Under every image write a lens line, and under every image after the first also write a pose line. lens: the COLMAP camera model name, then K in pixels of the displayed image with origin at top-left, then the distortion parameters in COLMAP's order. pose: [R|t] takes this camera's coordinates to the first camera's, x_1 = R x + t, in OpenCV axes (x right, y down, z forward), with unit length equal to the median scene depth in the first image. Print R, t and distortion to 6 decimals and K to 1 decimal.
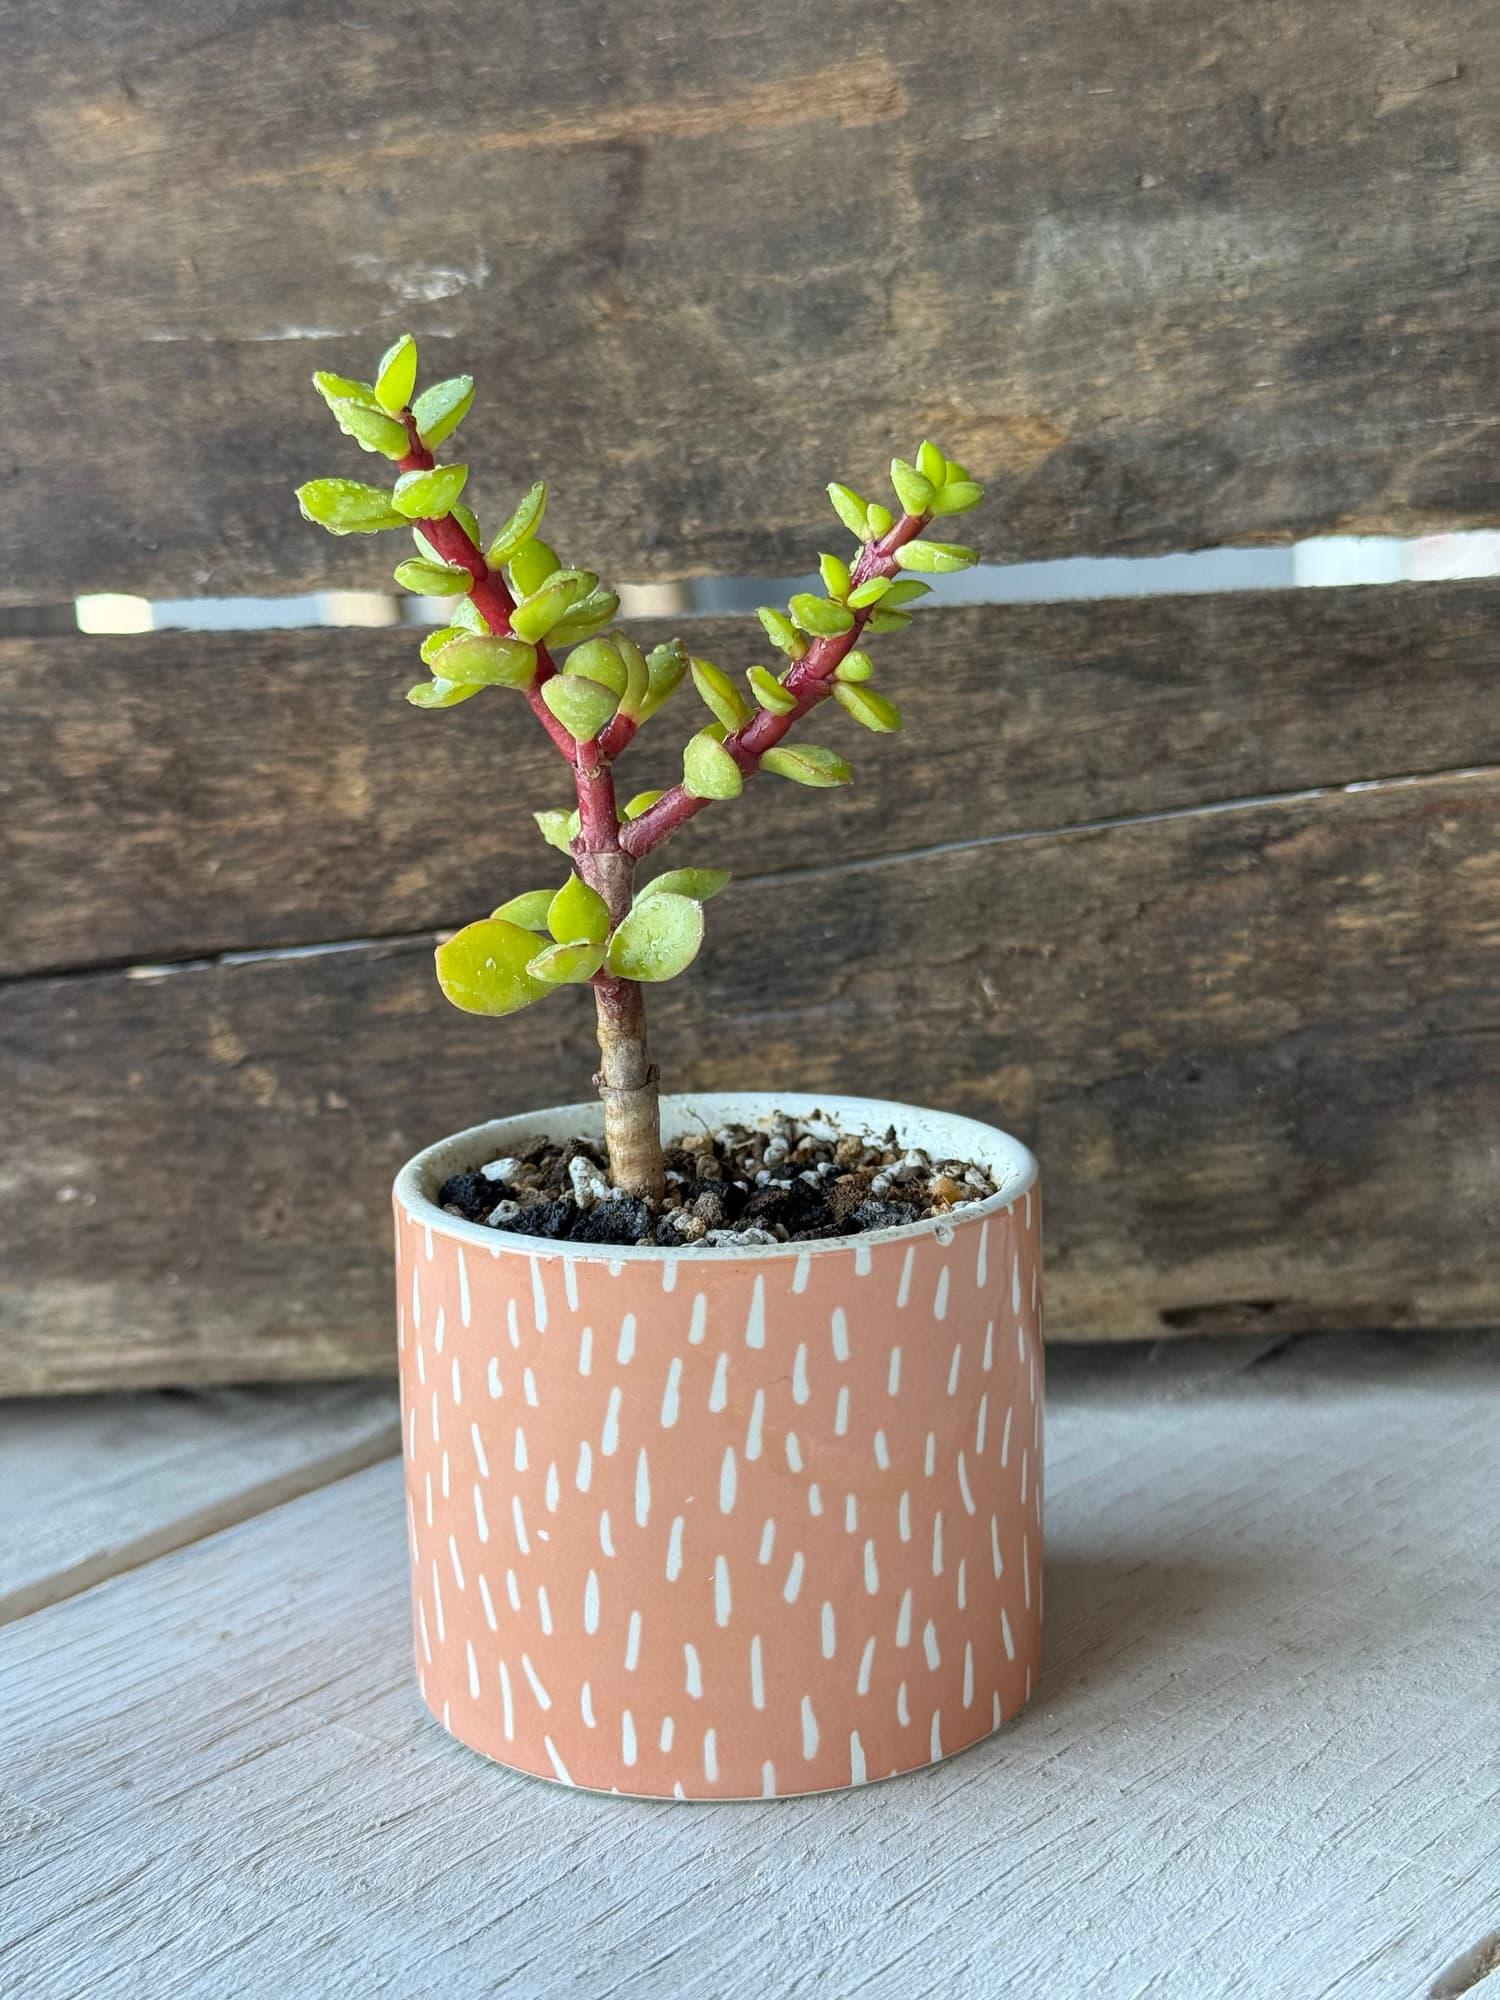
lens RADIAL K [[2896.1, 0, 745.0], [0, 2896.1, 1012.4], [0, 0, 1]] dist [0.119077, 0.000000]
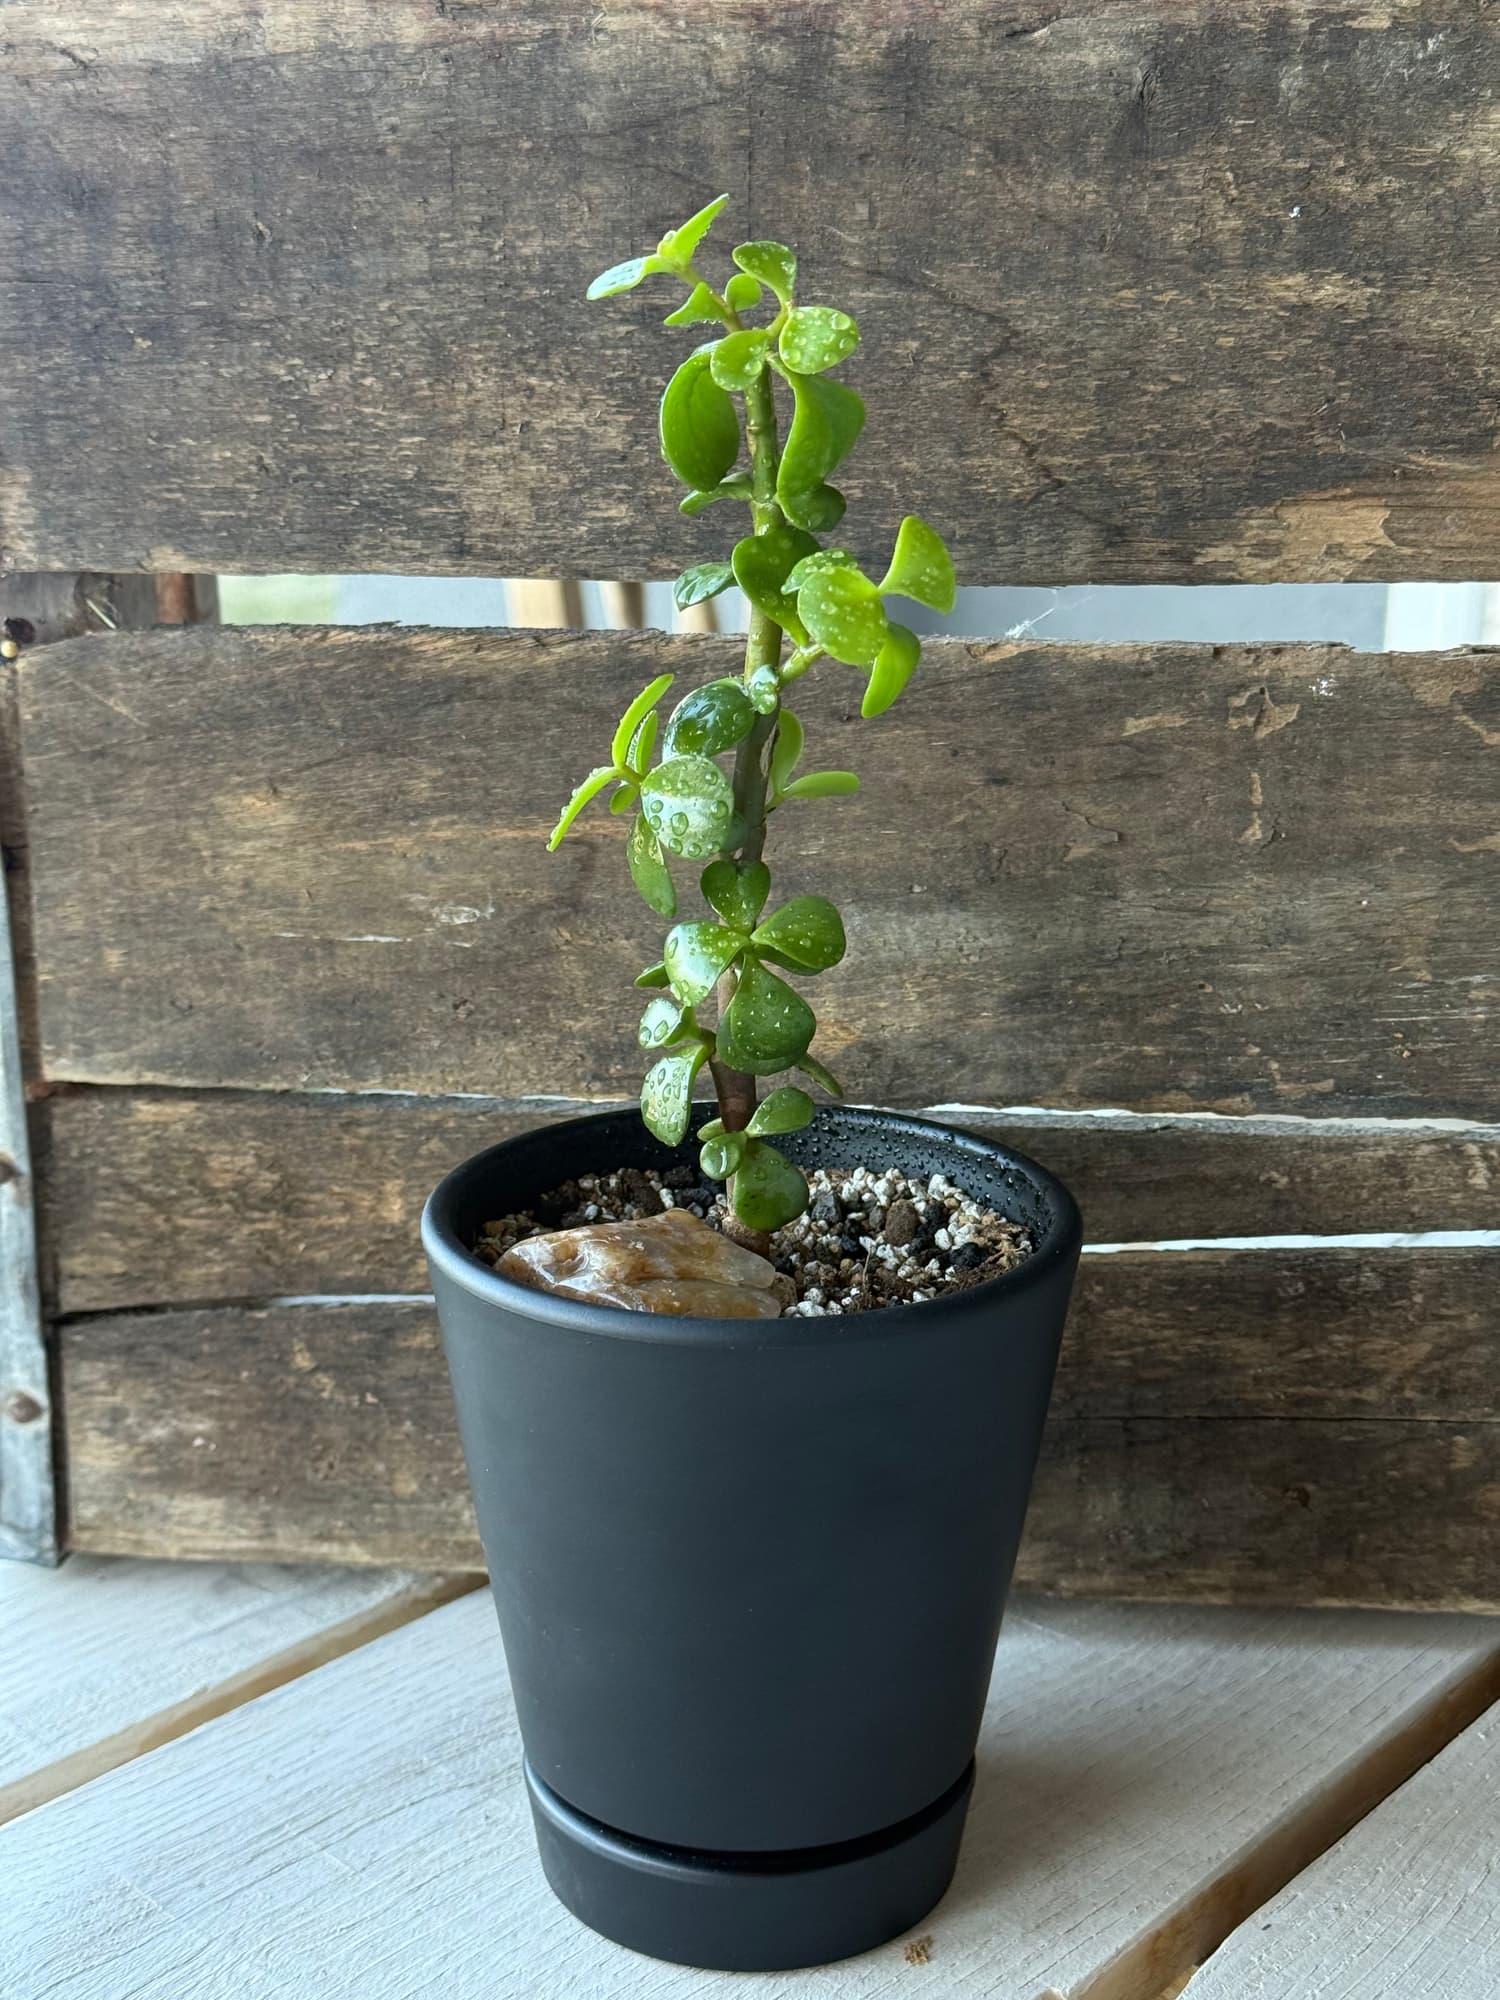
lens RADIAL K [[2896.1, 0, 740.8], [0, 2896.1, 990.2], [0, 0, 1]] dist [0.119077, 0.000000]
pose [[0.995166, 0.075668, -0.062596, 0.141996], [-0.069152, 0.992539, 0.100417, -0.370195], [0.069728, -0.095603, 0.992974, -0.529587]]
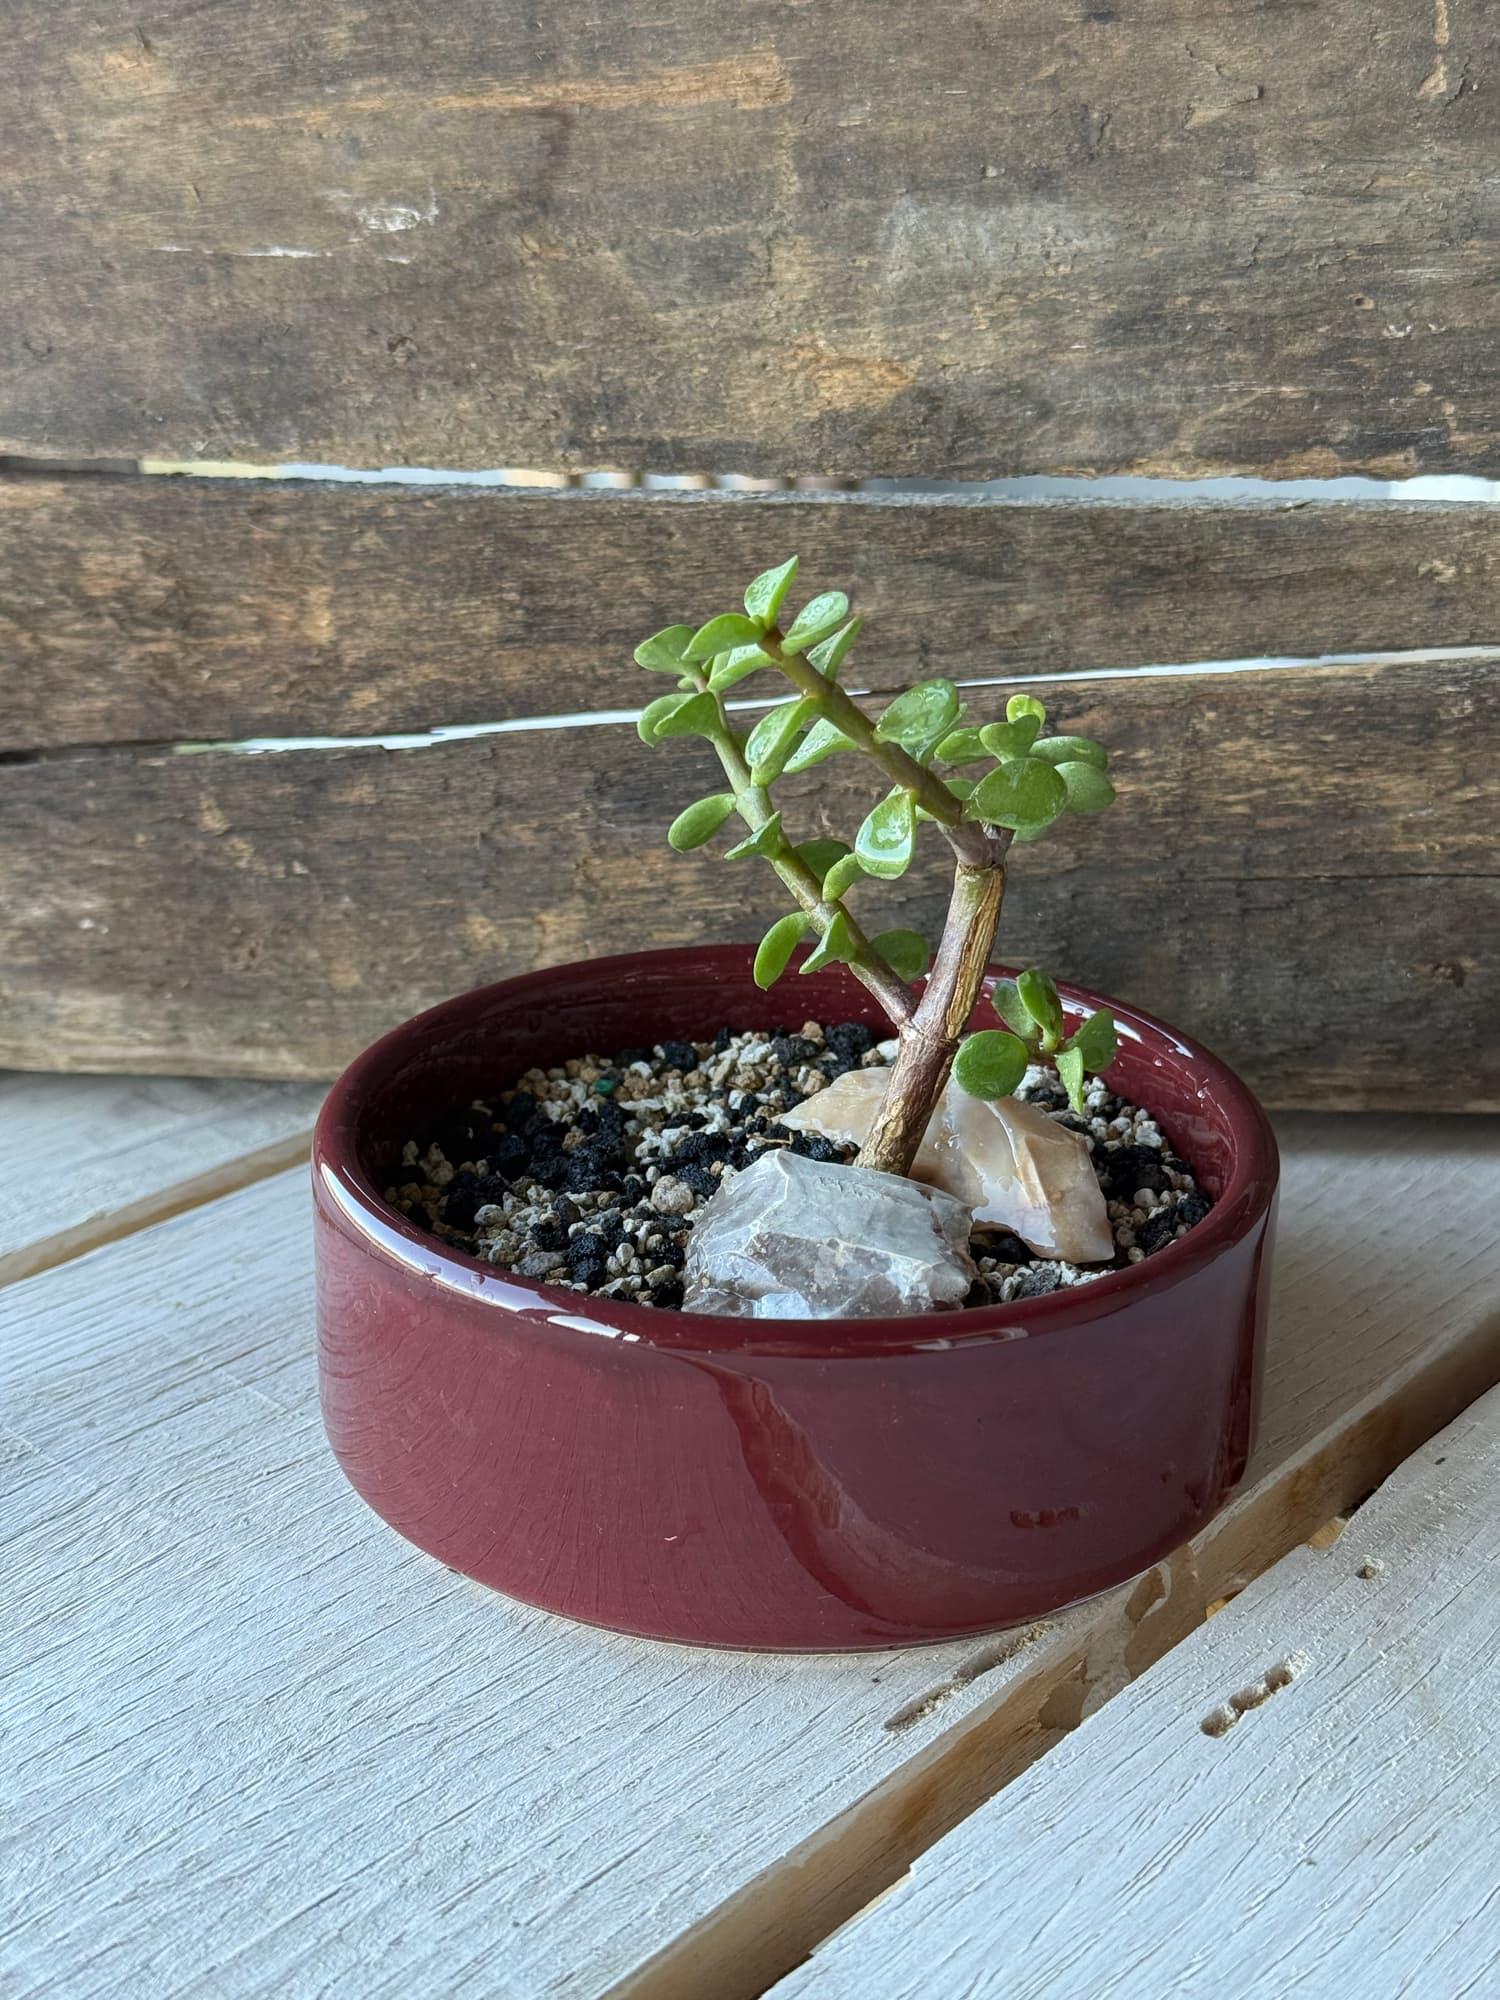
lens RADIAL K [[2896.1, 0, 736.1], [0, 2896.1, 1014.5], [0, 0, 1]] dist [0.119077, 0.000000]
pose [[0.996183, 0.074756, -0.045070, 0.111230], [-0.064462, 0.978157, 0.197619, -0.173380], [0.058859, -0.193960, 0.979242, -0.232116]]
